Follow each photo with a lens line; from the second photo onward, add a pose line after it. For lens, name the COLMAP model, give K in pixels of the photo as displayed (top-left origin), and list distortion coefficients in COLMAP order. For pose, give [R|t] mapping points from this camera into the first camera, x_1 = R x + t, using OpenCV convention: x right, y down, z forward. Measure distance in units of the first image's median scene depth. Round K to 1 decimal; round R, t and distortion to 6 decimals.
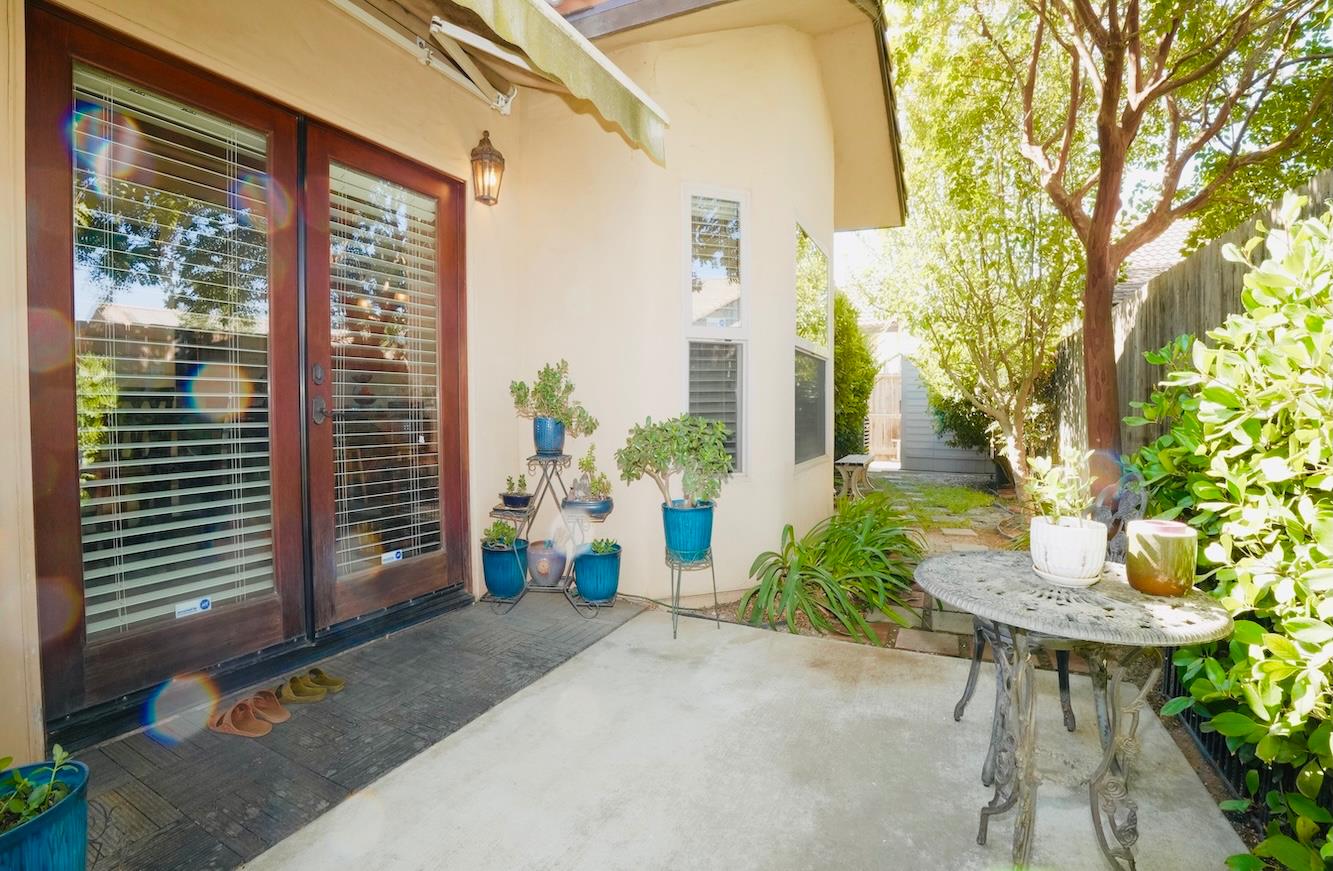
lens RADIAL K [[608.4, 0, 669.7], [0, 608.4, 458.0], [0, 0, 1]] dist [-0.102041, 0.058676]
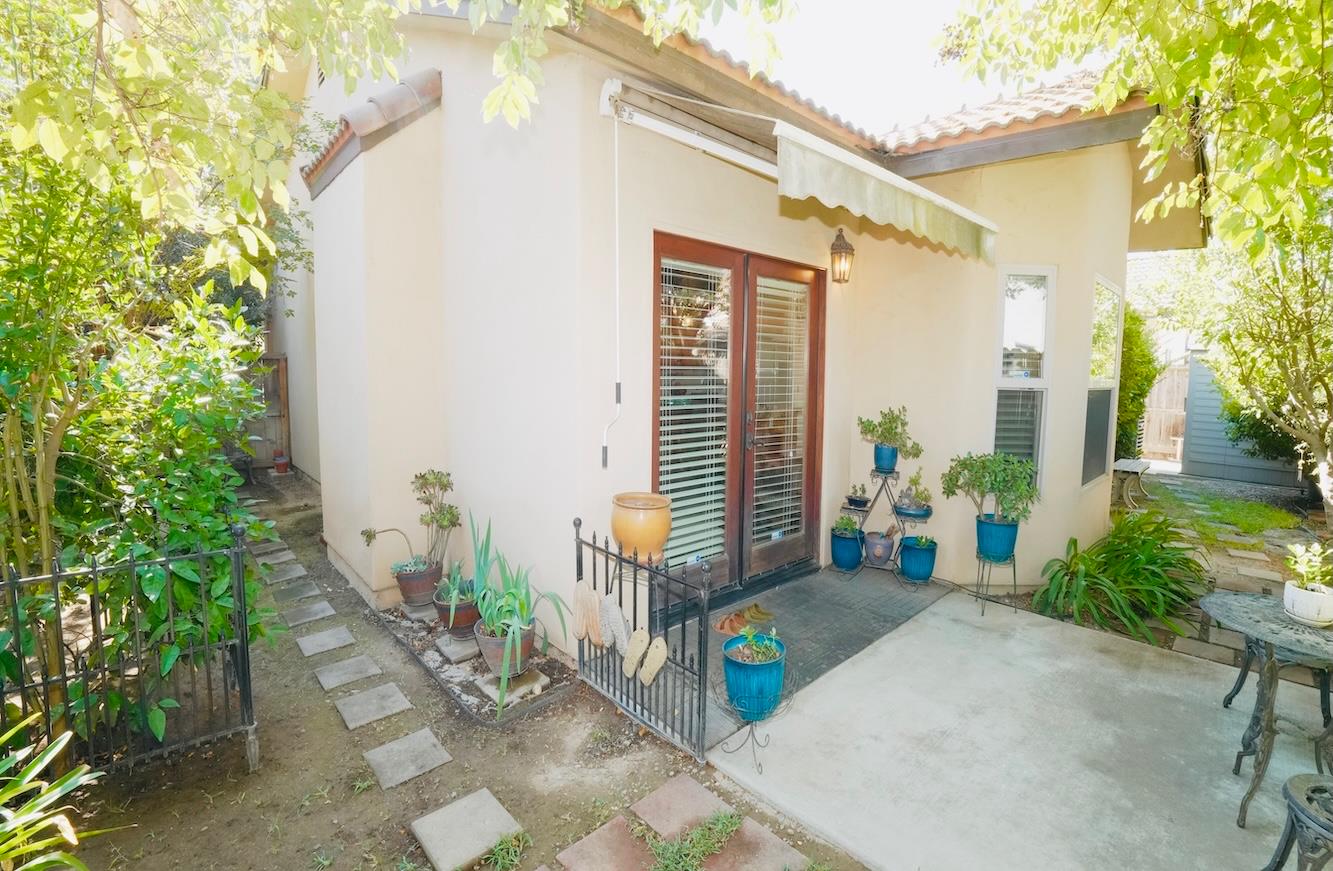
lens RADIAL K [[582.6, 0, 666.5], [0, 582.6, 435.5], [0, 0, 1]] dist [-0.067978, 0.015128]
pose [[0.928162, 0.056277, -0.367898, -0.187166], [-0.048442, 0.998360, 0.030504, -0.106522], [0.369012, -0.010491, 0.929366, -0.425612]]
